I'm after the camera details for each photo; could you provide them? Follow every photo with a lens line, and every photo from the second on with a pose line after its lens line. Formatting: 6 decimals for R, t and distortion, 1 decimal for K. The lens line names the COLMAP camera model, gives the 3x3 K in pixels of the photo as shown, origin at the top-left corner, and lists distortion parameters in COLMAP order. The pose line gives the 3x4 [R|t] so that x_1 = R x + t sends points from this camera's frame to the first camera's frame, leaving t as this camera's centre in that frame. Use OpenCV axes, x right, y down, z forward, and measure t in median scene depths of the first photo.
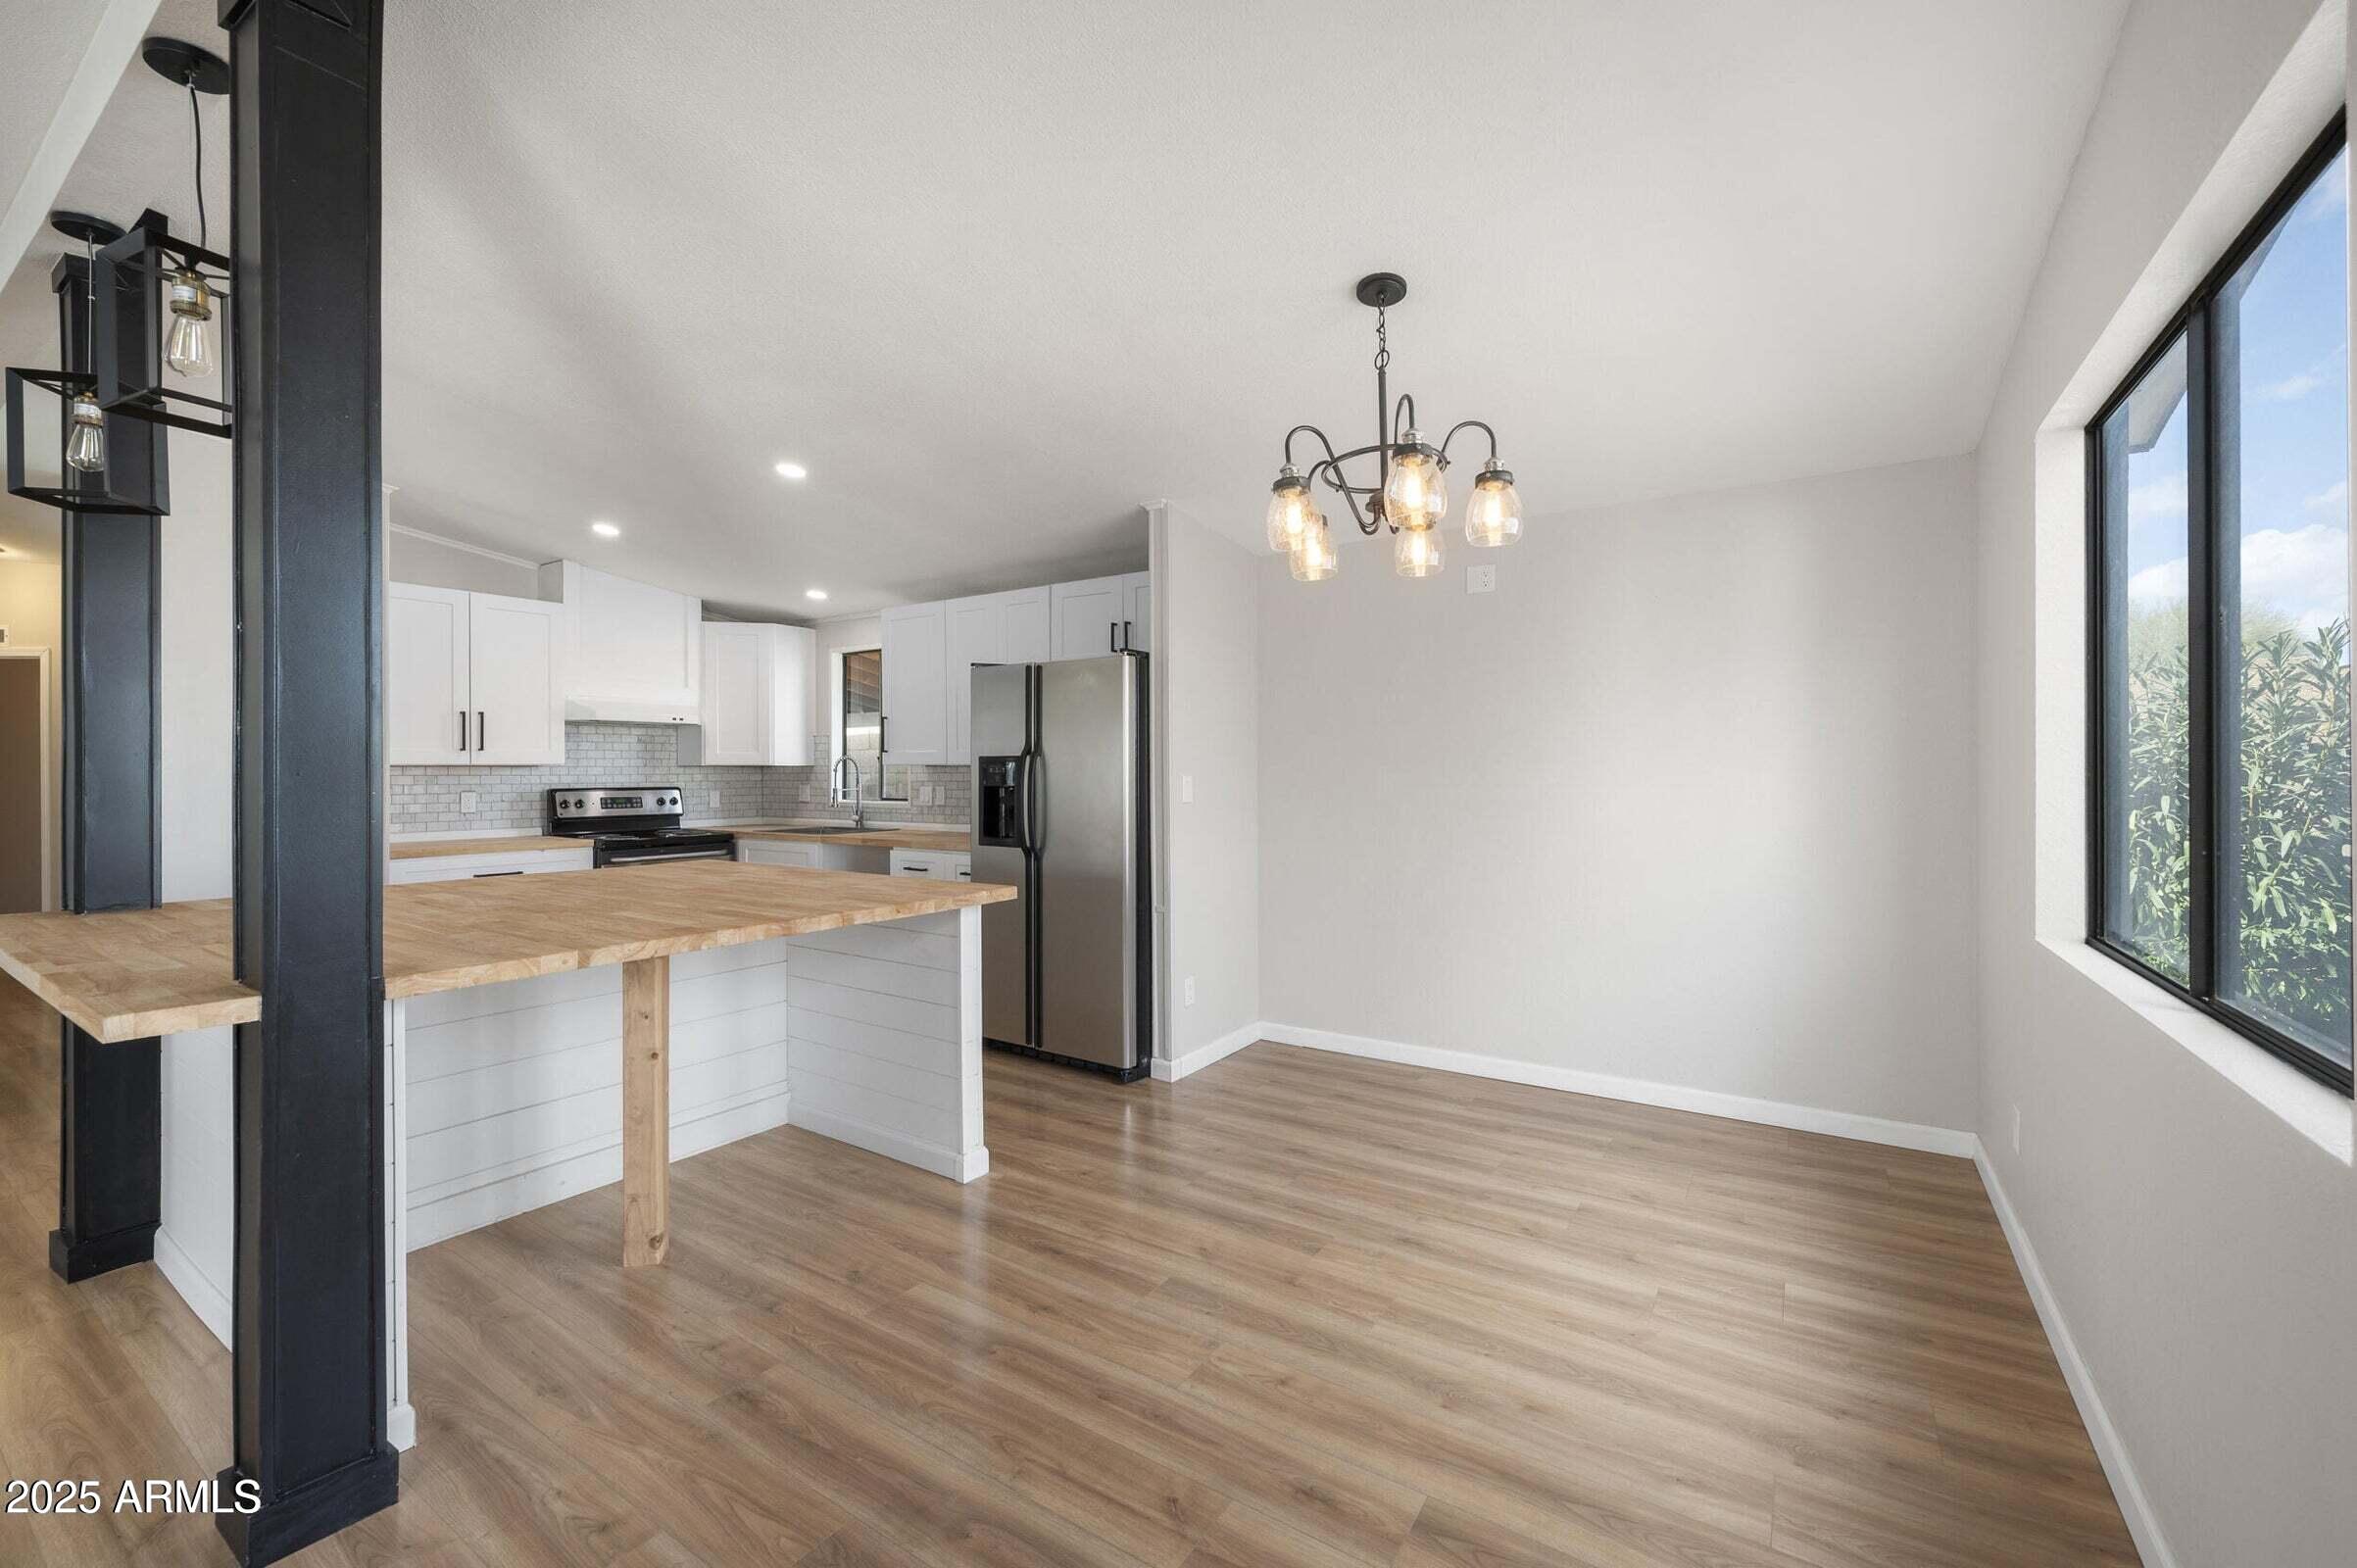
lens RADIAL K [[946.7, 0, 1181.3], [0, 946.7, 774.1], [0, 0, 1]] dist [0.001366, 0.000100]
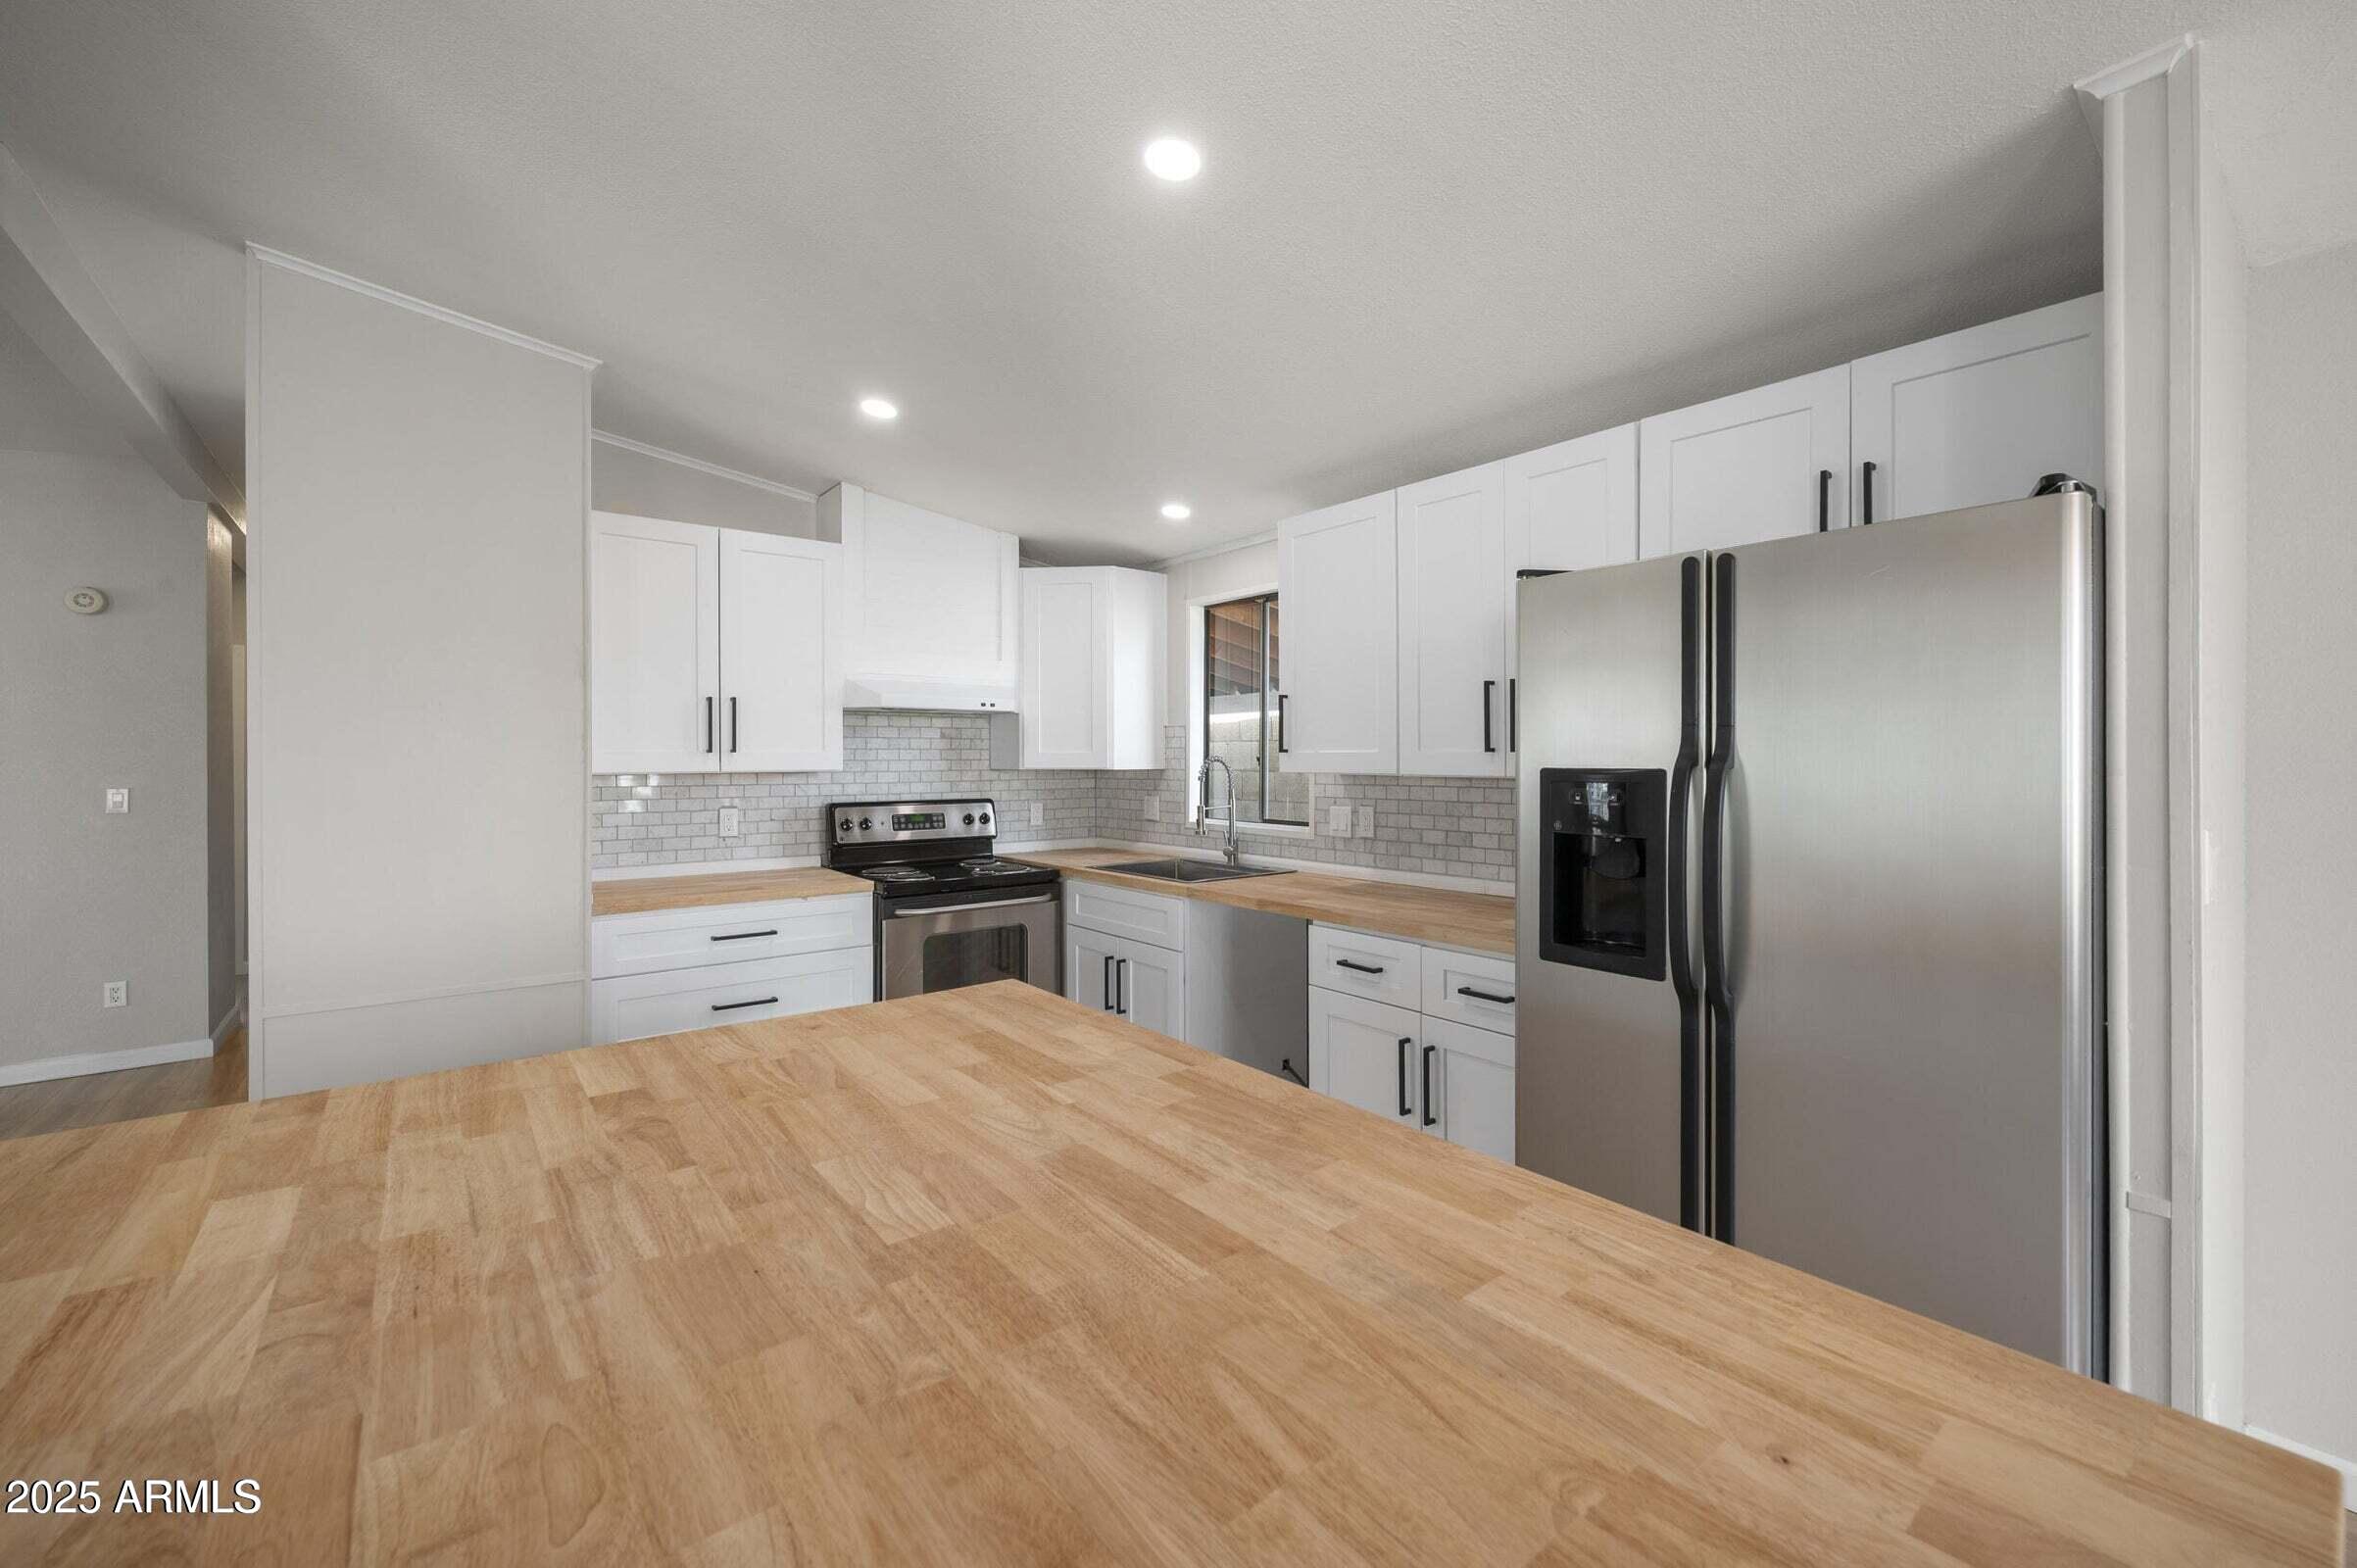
lens RADIAL K [[946.7, 0, 1184.5], [0, 946.7, 770.2], [0, 0, 1]] dist [0.001366, 0.000100]
pose [[0.952247, 0.004795, -0.305292, -0.186572], [-0.002640, 0.999969, 0.007471, -0.016104], [0.305318, -0.006308, 0.952230, 0.393102]]
